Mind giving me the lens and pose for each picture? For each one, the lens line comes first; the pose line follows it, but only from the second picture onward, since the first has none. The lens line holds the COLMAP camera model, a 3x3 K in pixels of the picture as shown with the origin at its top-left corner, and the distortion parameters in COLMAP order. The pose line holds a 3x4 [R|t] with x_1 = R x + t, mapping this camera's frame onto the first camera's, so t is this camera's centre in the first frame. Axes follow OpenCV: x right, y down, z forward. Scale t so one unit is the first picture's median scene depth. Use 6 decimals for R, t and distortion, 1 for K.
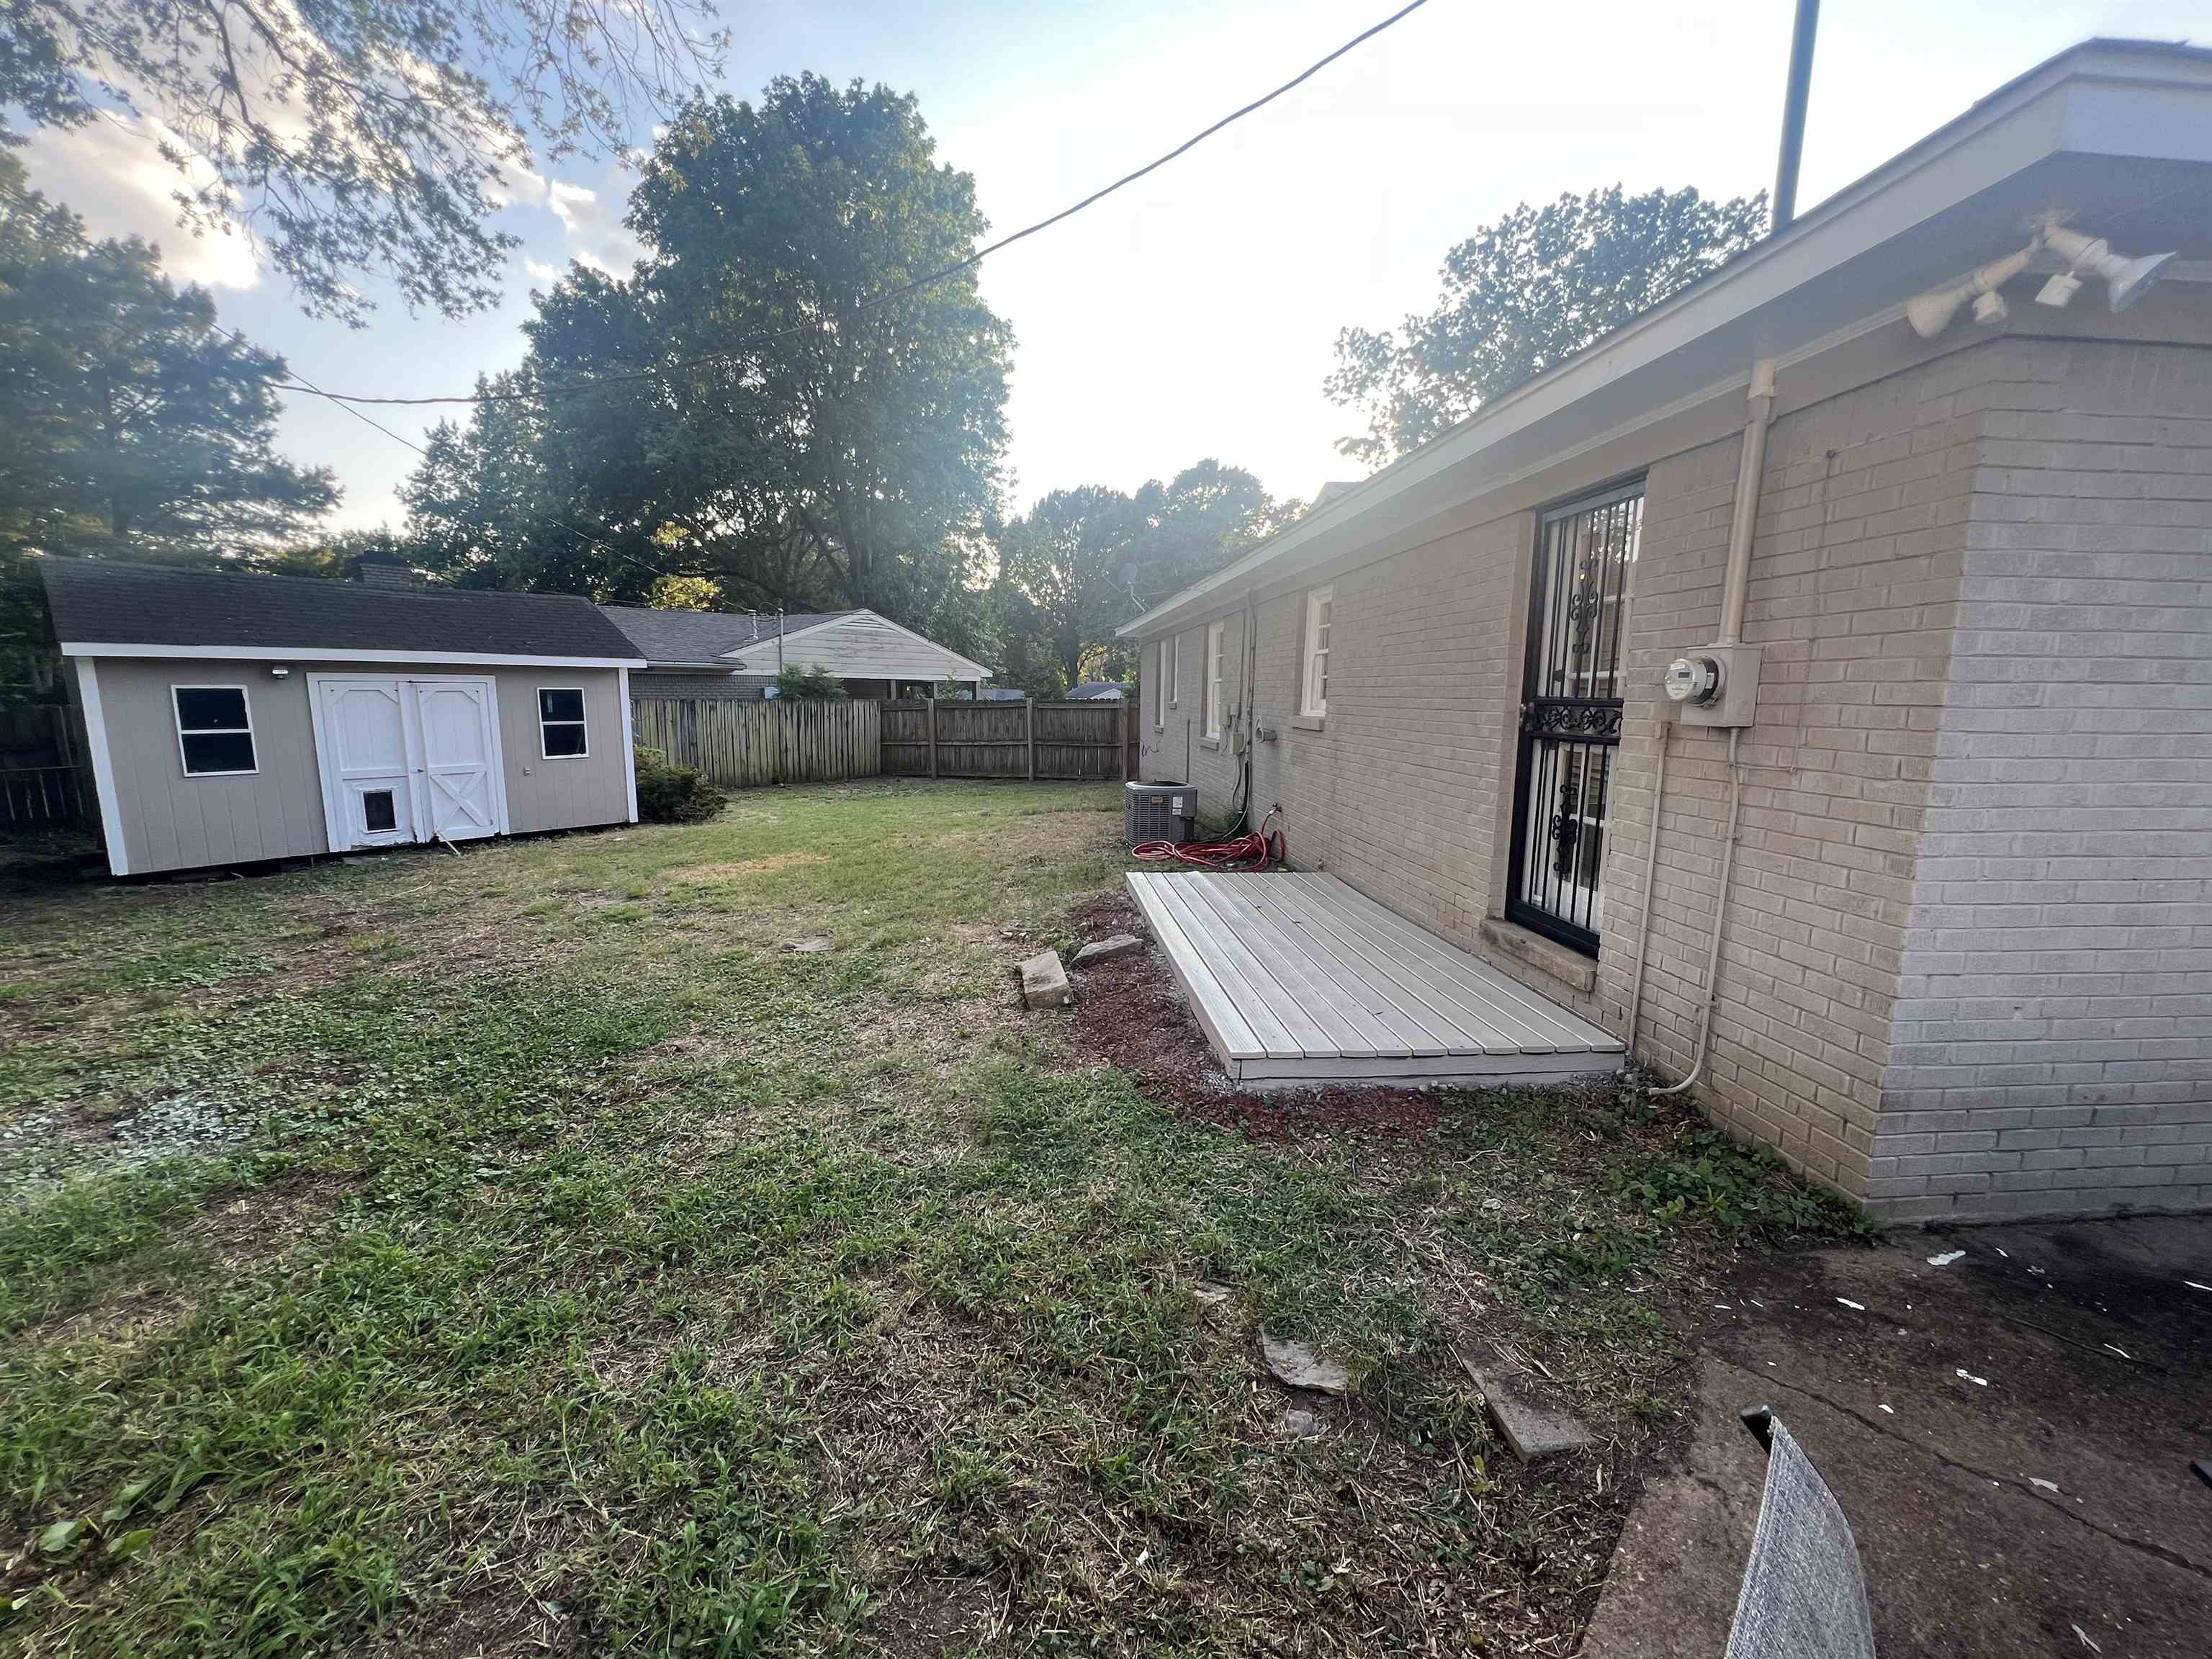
lens RADIAL K [[892.1, 0, 1102.2], [0, 892.1, 832.7], [0, 0, 1]] dist [-0.003854, 0.001405]
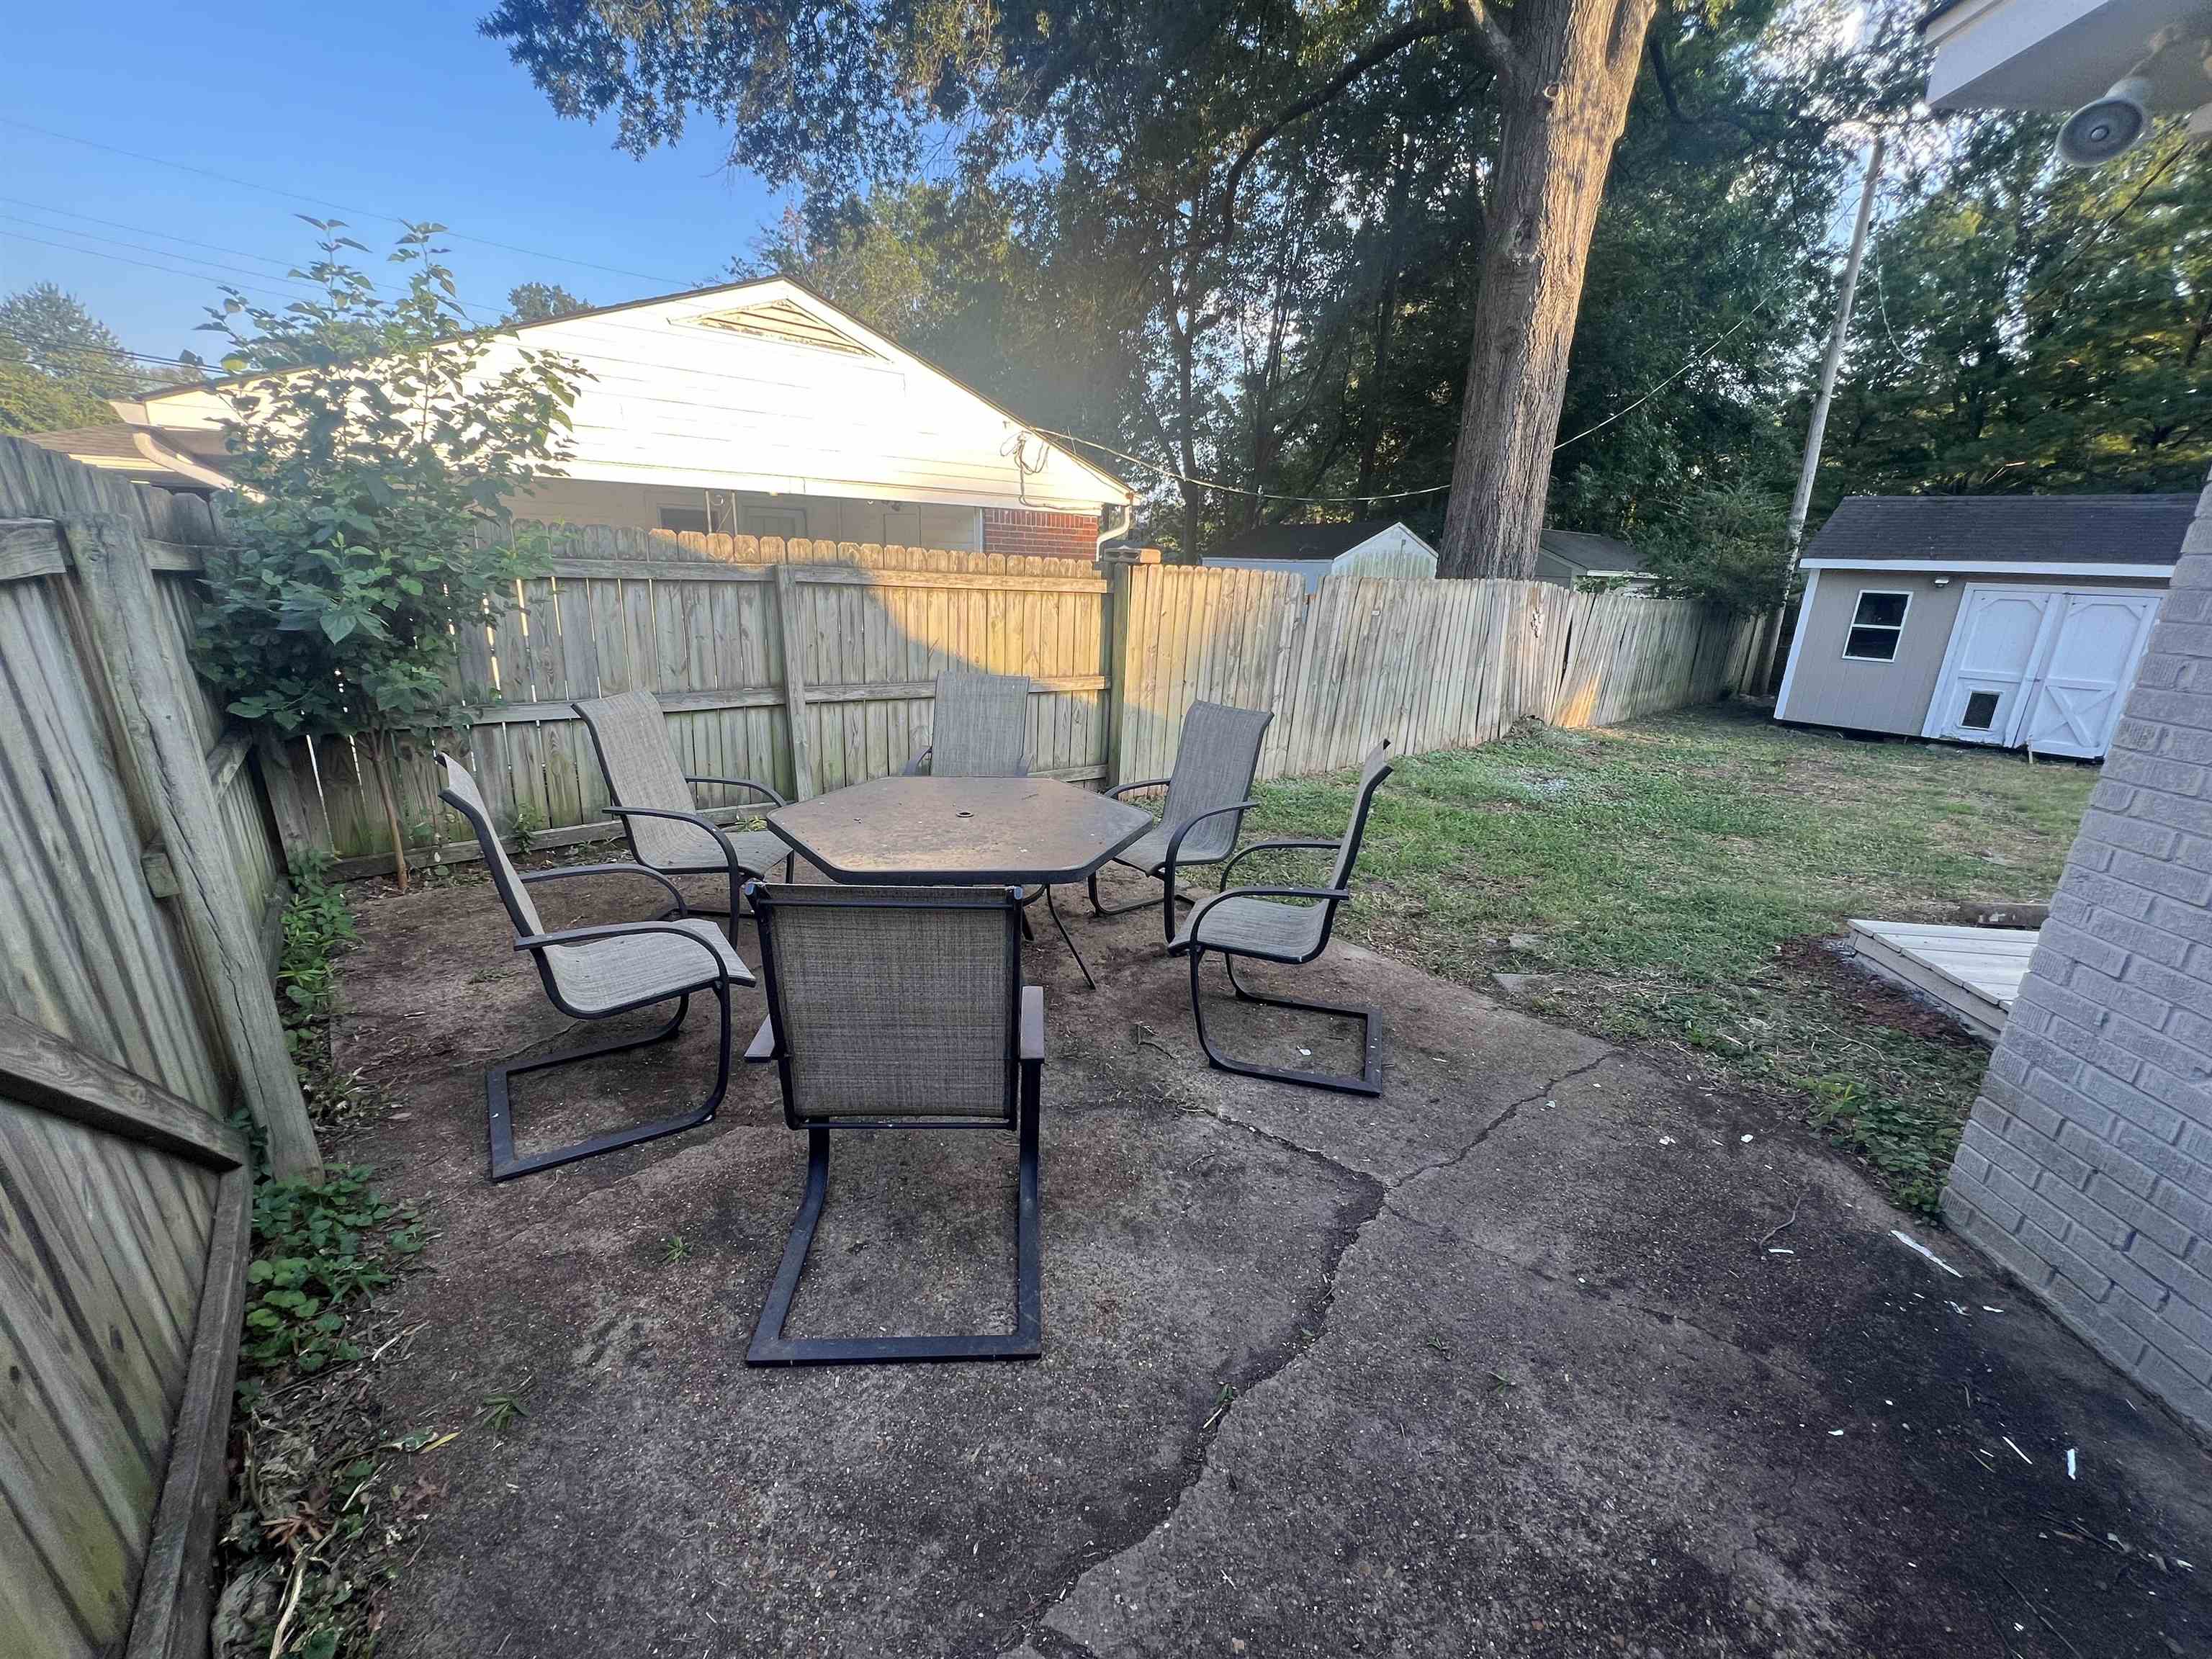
lens RADIAL K [[892.1, 0, 1098.9], [0, 892.1, 825.3], [0, 0, 1]] dist [-0.003854, 0.001405]
pose [[-0.135579, 0.274976, -0.951844, 0.517769], [-0.195348, 0.934436, 0.297773, -0.006671], [0.971317, 0.226313, -0.072974, 0.048712]]
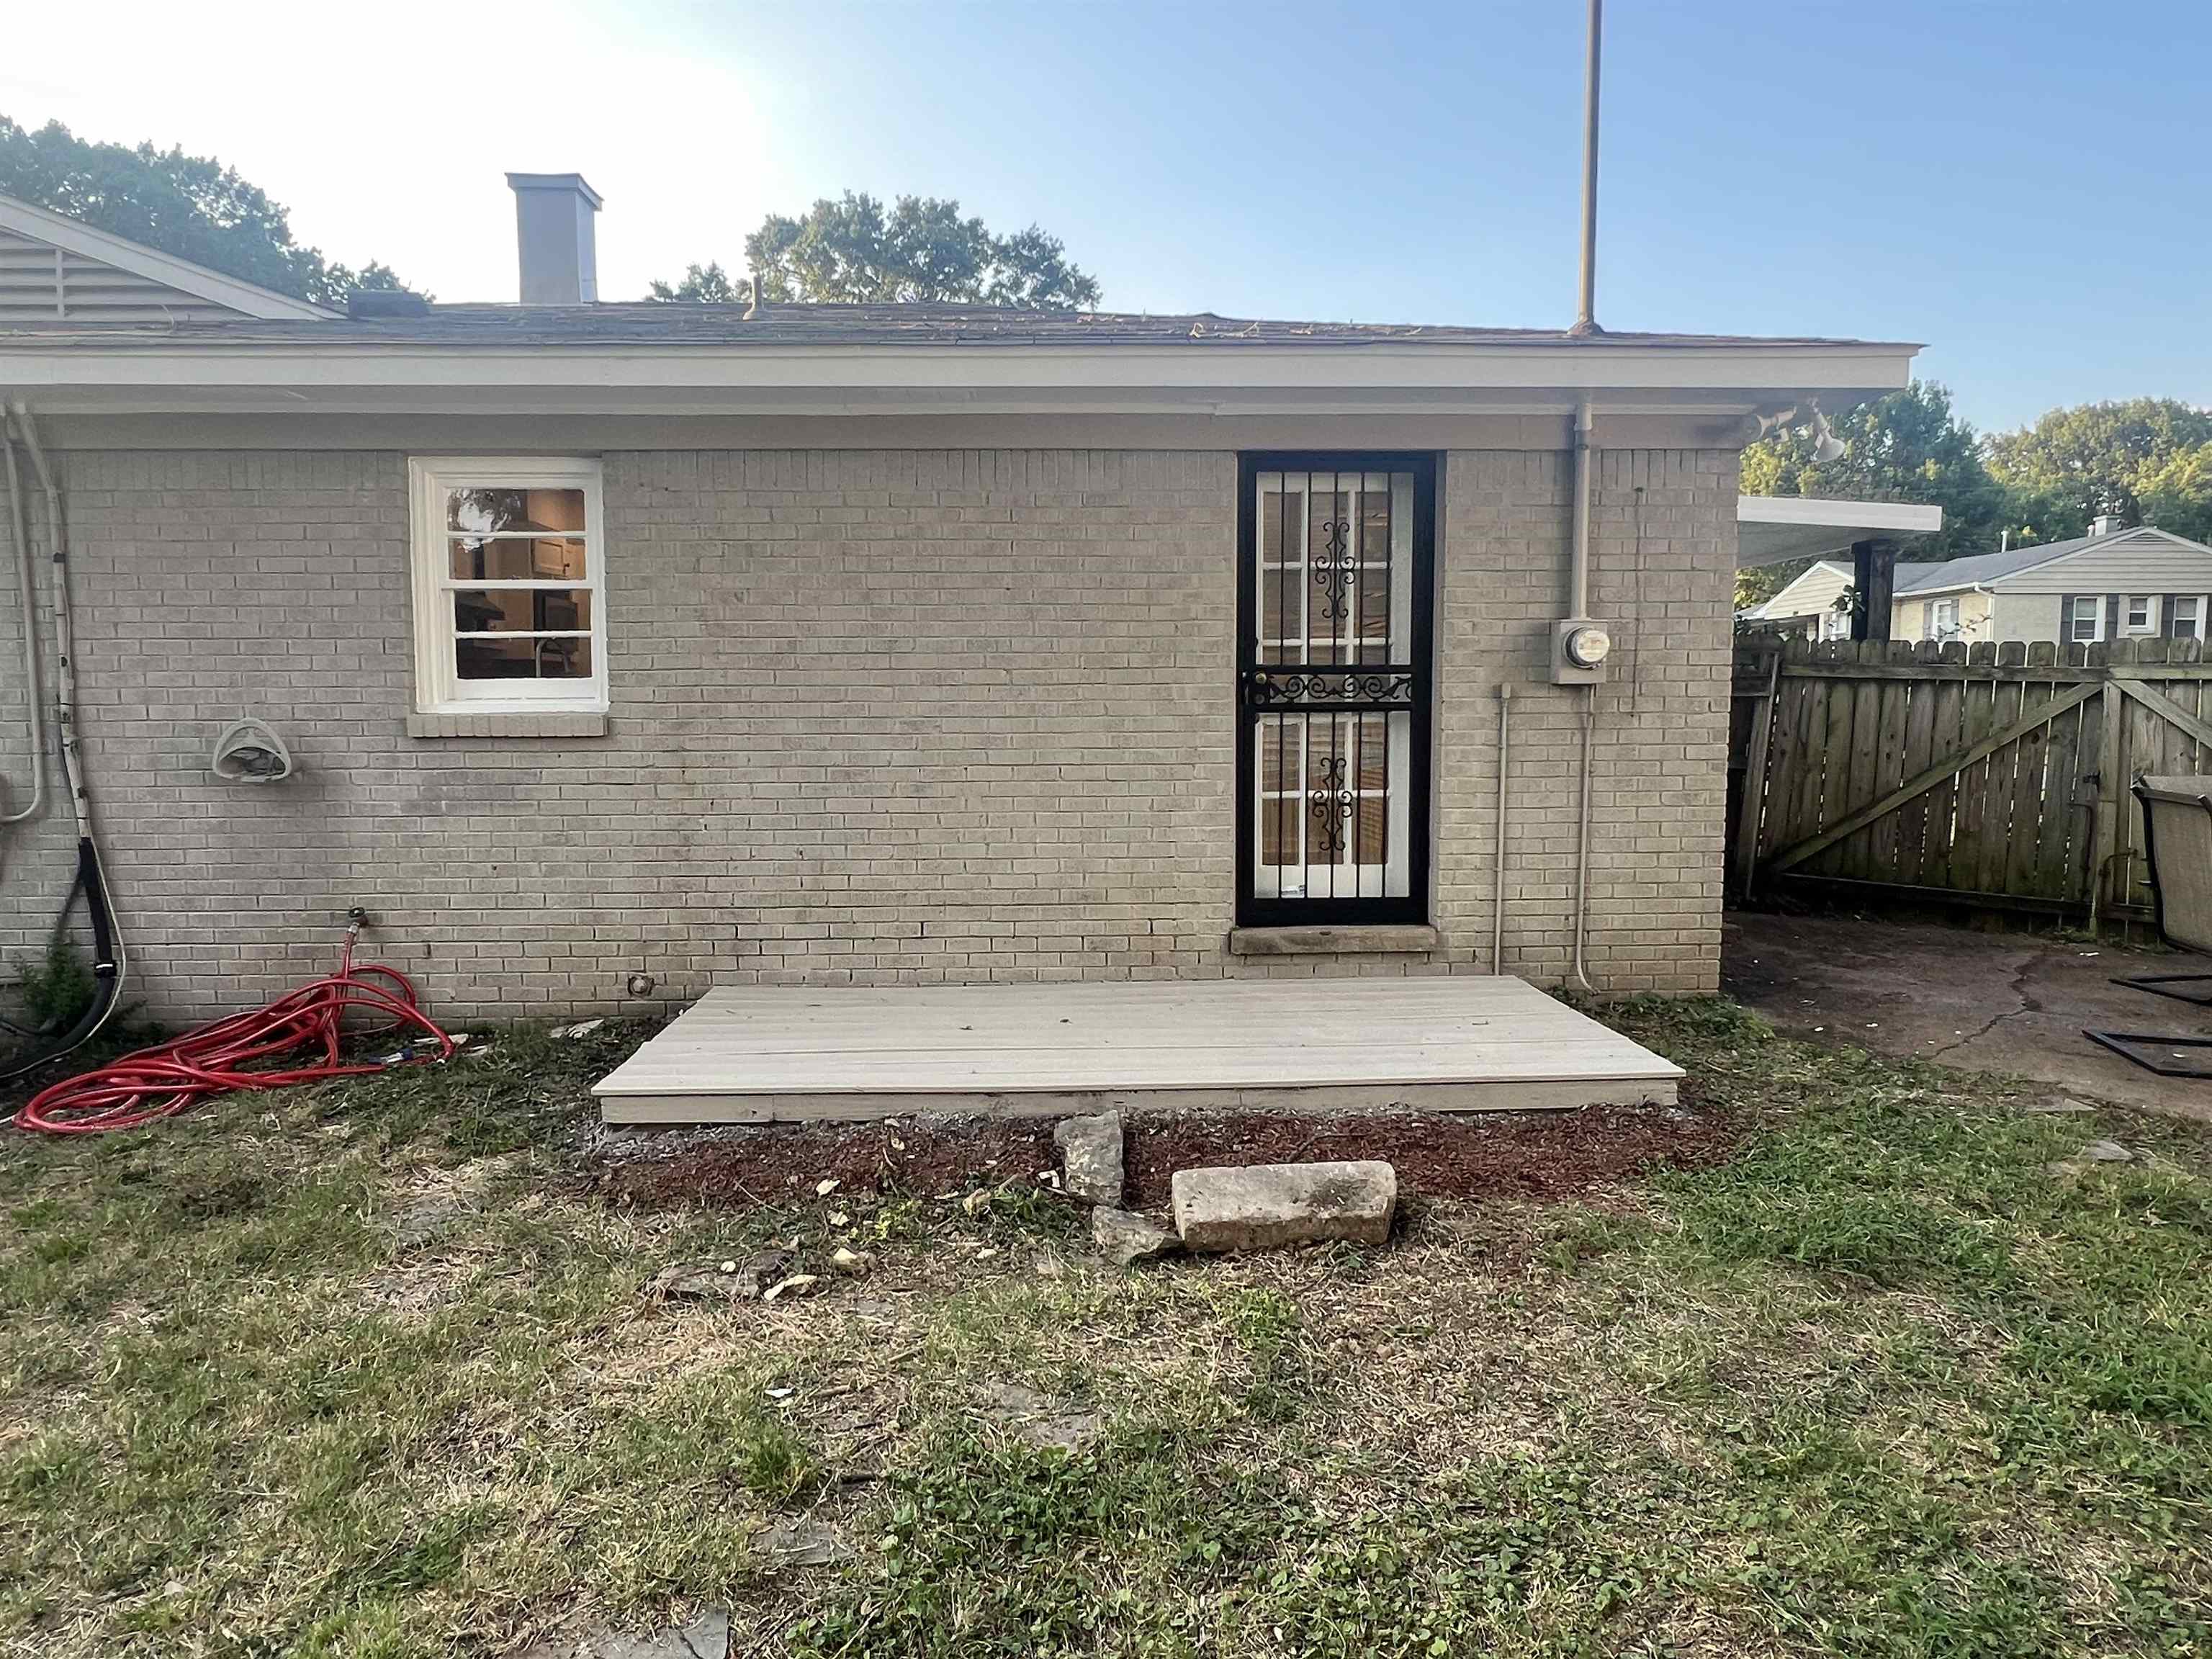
lens RADIAL K [[1337.3, 0, 1107.3], [0, 1337.3, 815.6], [0, 0, 1]] dist [-0.003839, -0.003276]
pose [[0.054595, -0.092052, 0.994256, -0.427206], [0.161667, 0.983418, 0.082171, -0.069985], [-0.985334, 0.156252, 0.068572, 0.545449]]
